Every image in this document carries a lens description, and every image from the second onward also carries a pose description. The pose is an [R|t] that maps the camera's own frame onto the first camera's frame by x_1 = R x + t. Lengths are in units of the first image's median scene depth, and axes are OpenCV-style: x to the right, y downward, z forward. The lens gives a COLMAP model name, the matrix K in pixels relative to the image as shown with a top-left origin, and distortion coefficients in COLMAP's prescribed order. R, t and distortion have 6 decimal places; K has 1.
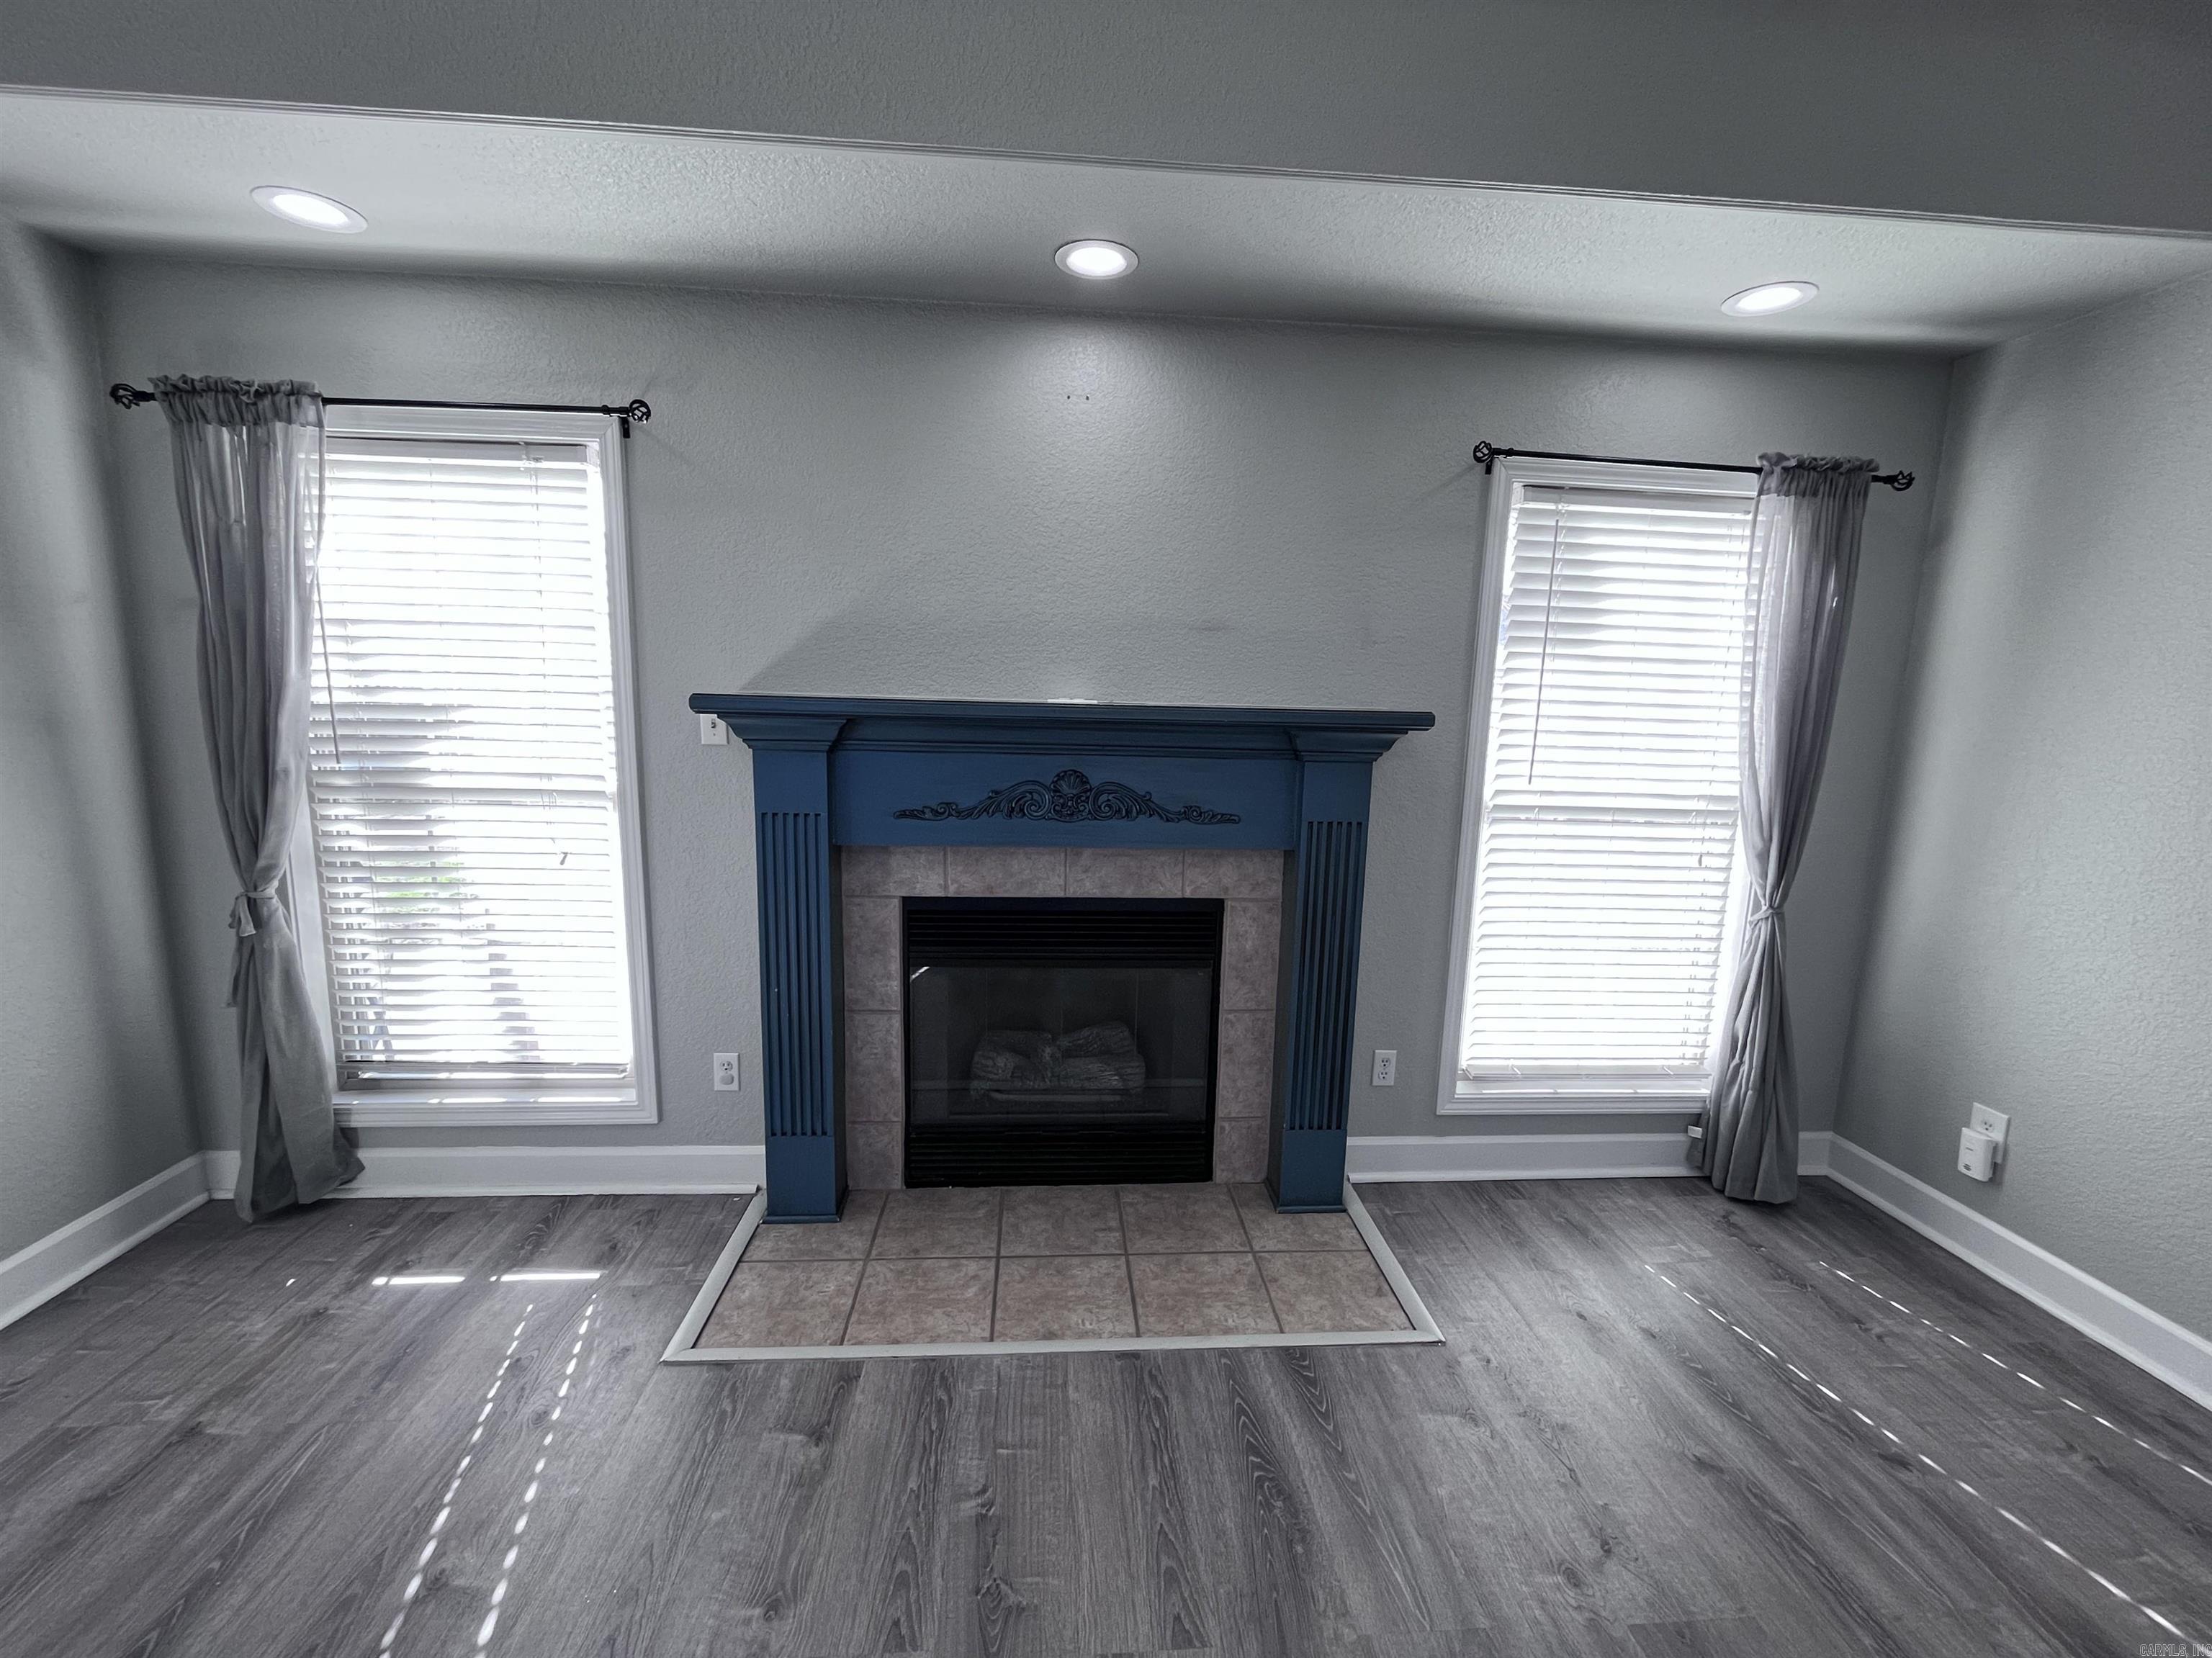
lens RADIAL K [[889.7, 0, 1106.0], [0, 889.7, 829.0], [0, 0, 1]] dist [-0.004524, -0.000337]
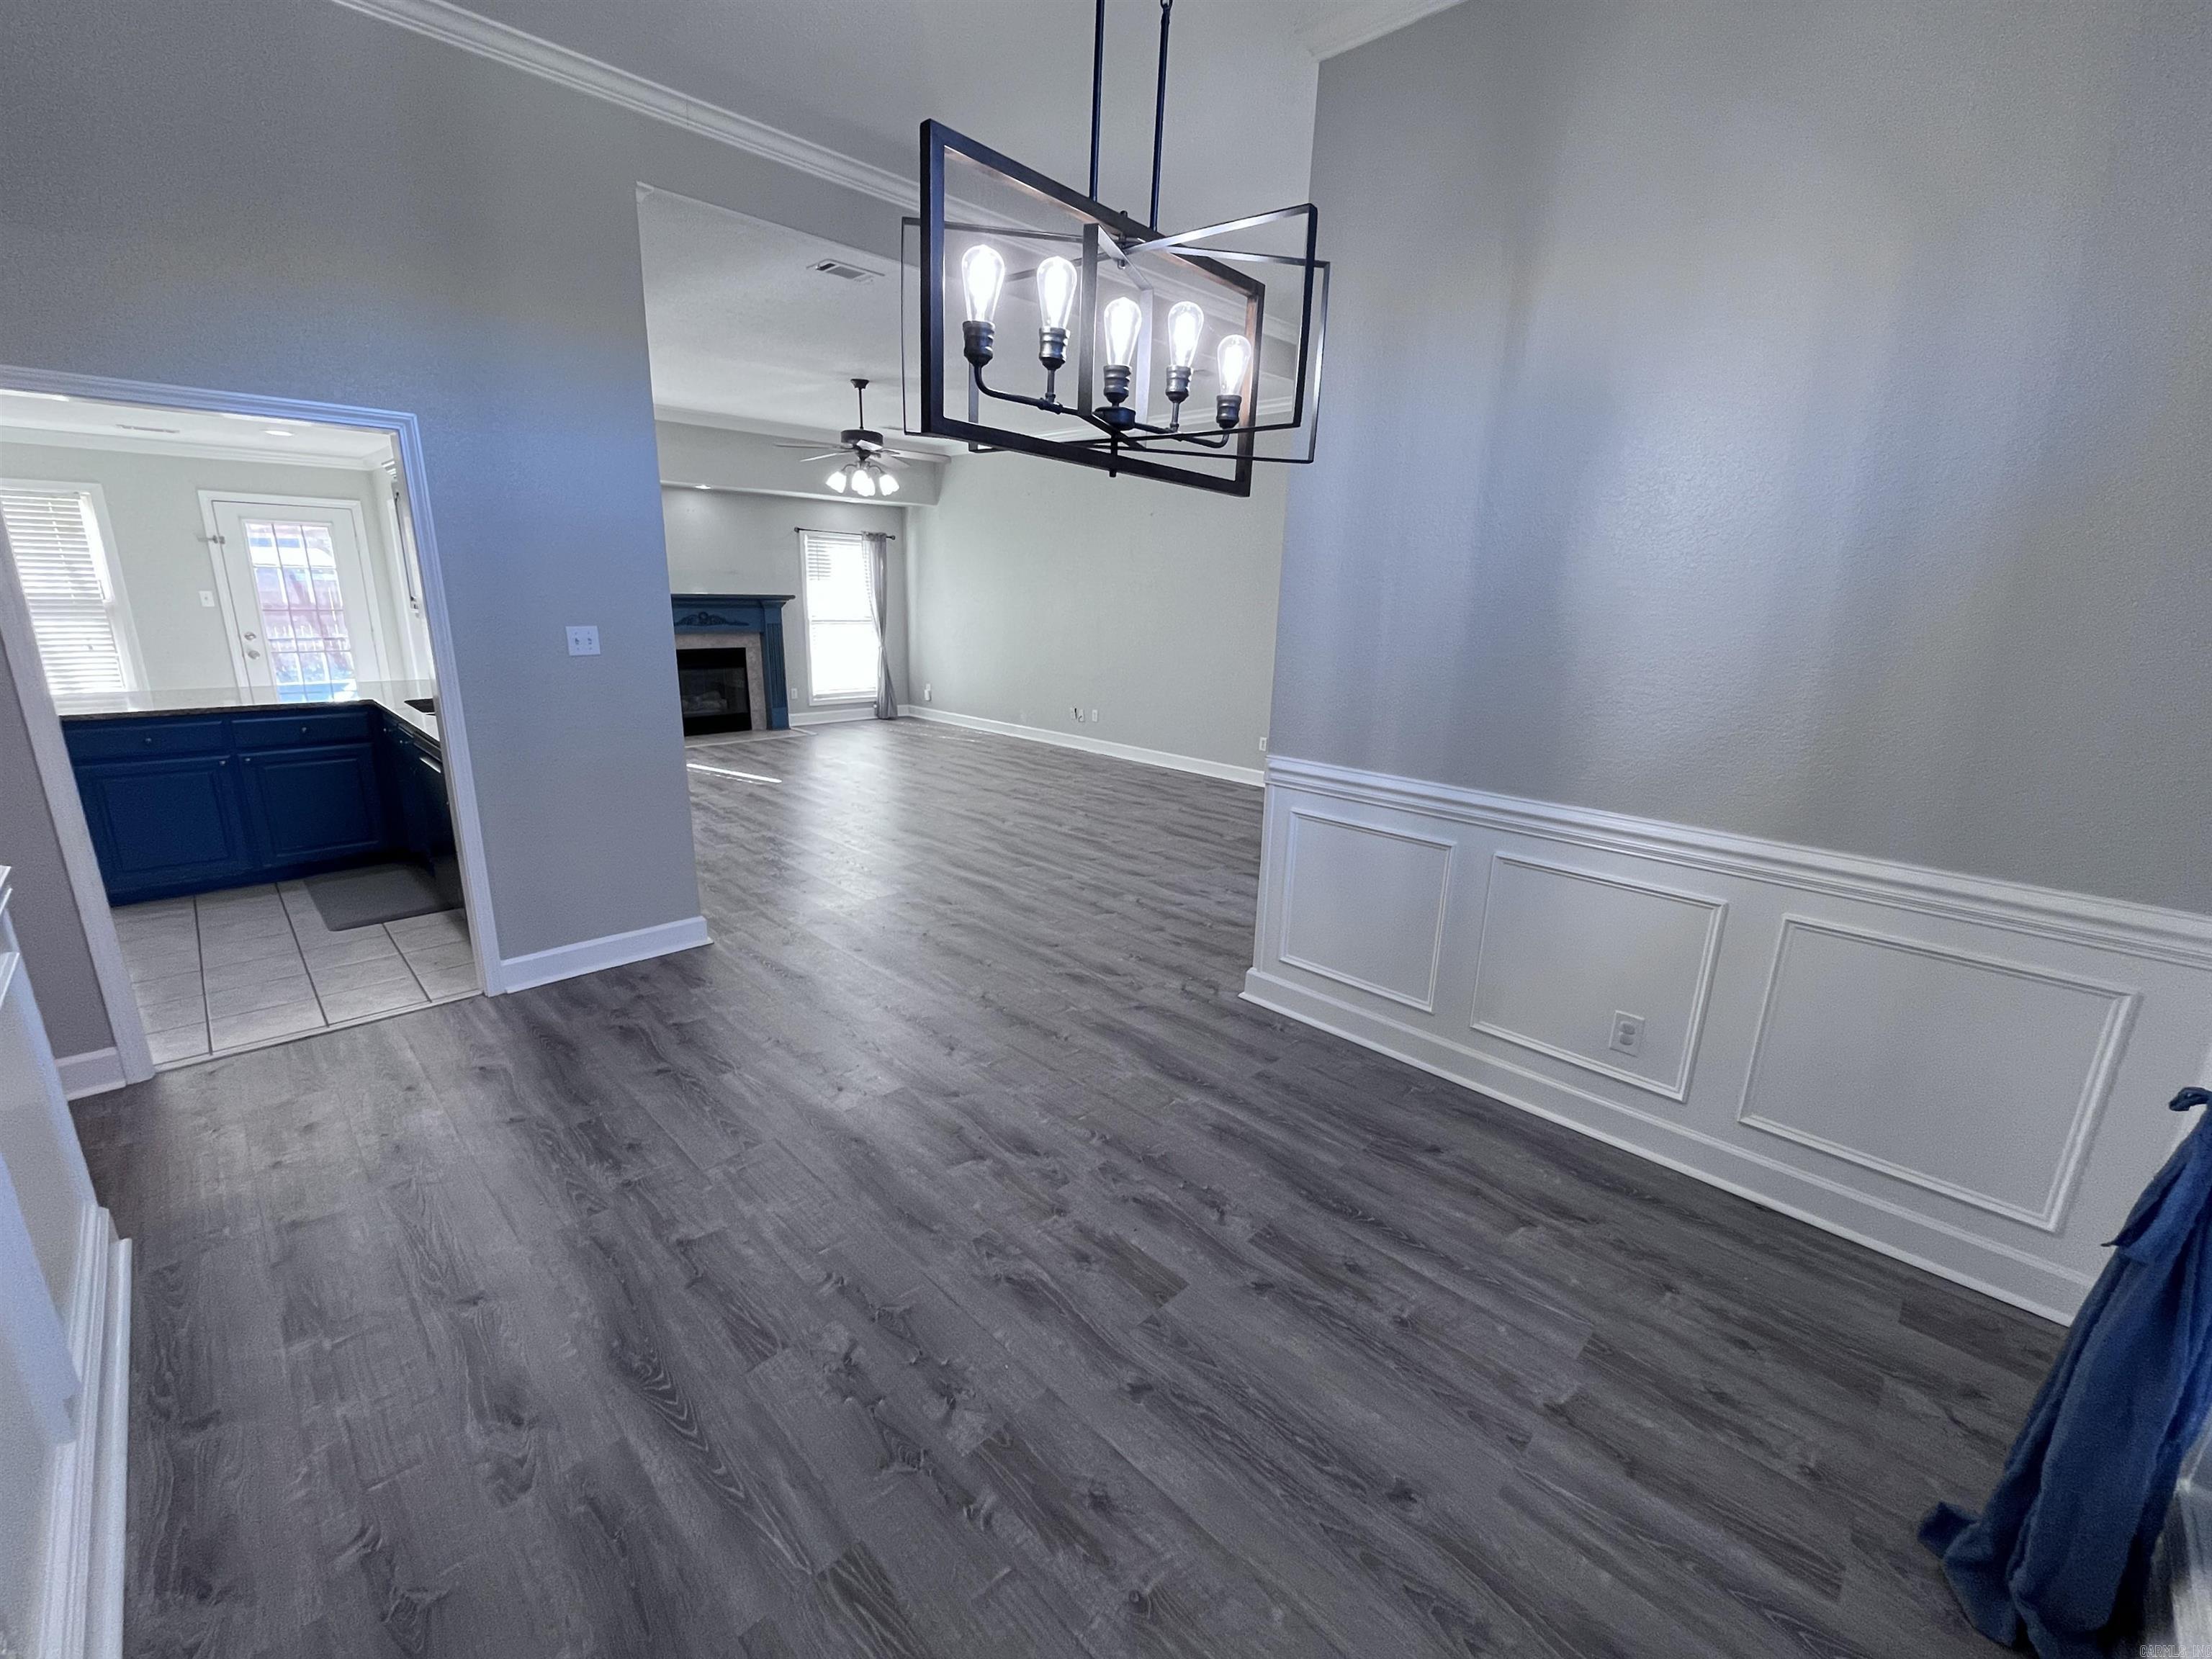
lens RADIAL K [[917.0, 0, 1106.0], [0, 917.0, 829.5], [0, 0, 1]] dist [-0.003313, -0.000233]
pose [[0.753771, -0.173908, 0.633708, -1.328912], [0.094651, 0.983023, 0.157186, 0.378658], [-0.650285, -0.058501, 0.757434, -3.005497]]
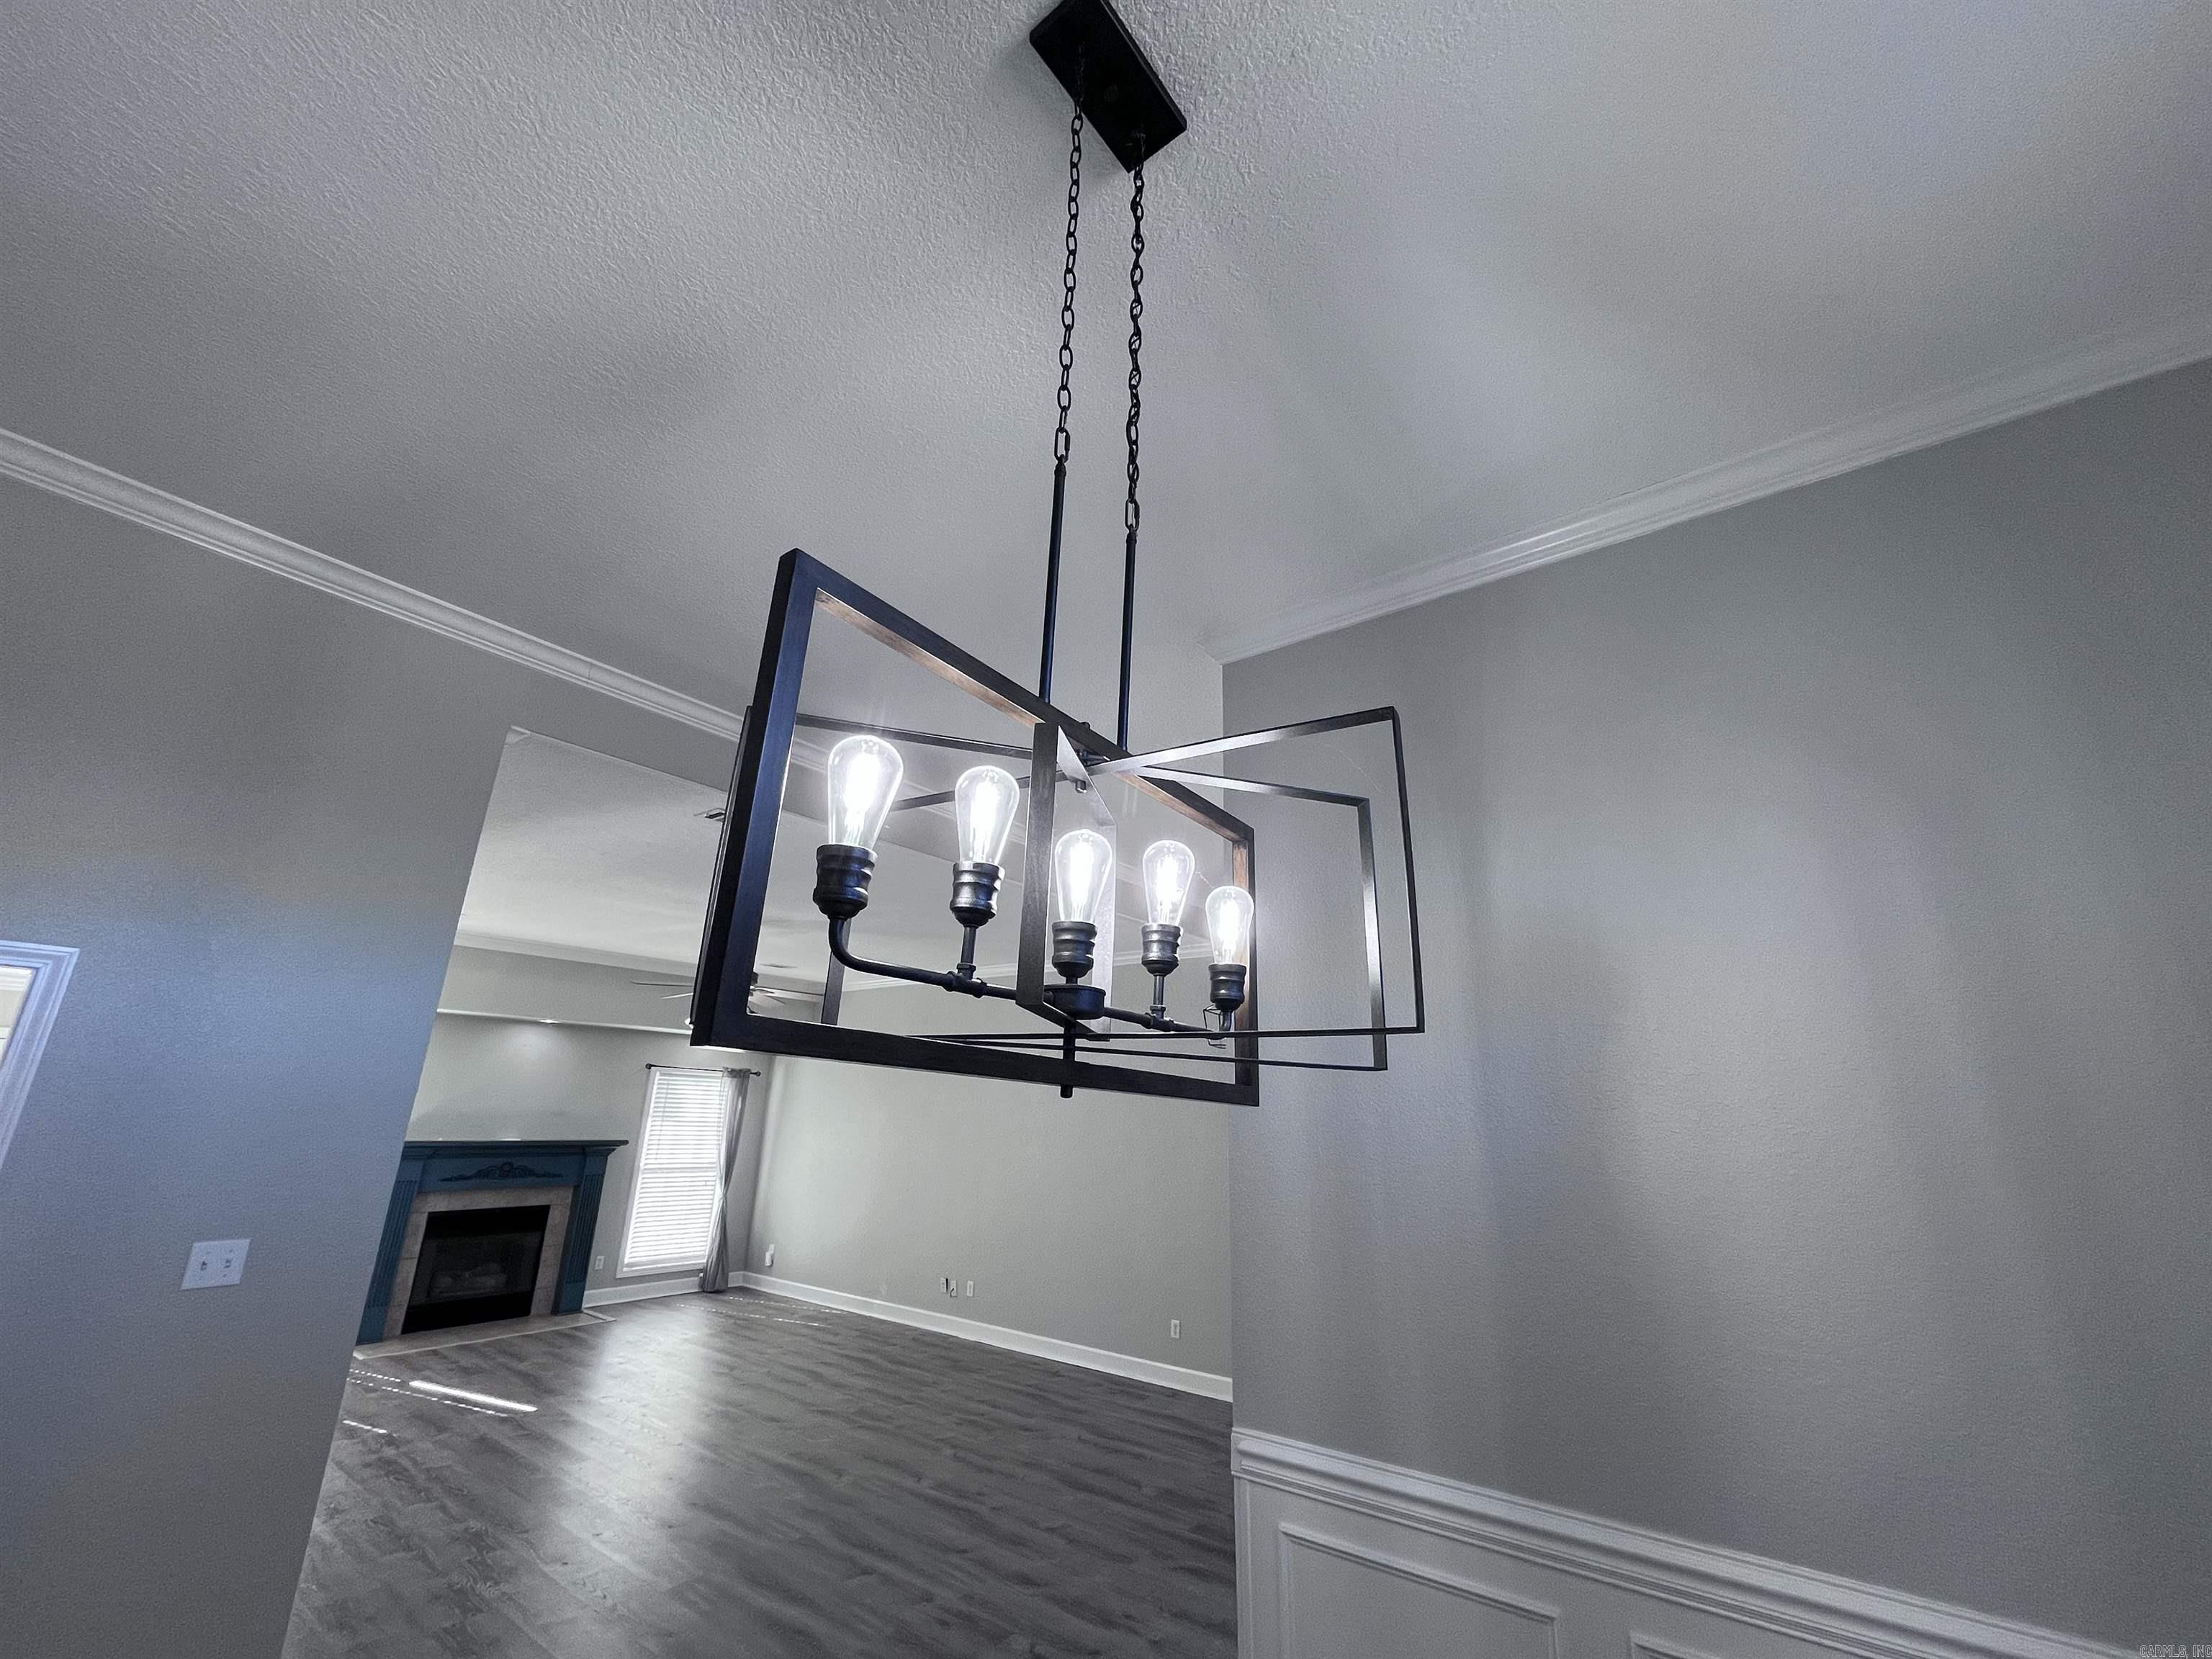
lens RADIAL K [[889.8, 0, 1106.0], [0, 889.8, 829.5], [0, 0, 1]] dist [-0.004524, -0.000337]
pose [[0.659839, 0.218660, 0.718888, -1.134505], [0.109032, 0.918735, -0.379522, 0.270233], [-0.743454, 0.328806, 0.582377, -2.749614]]
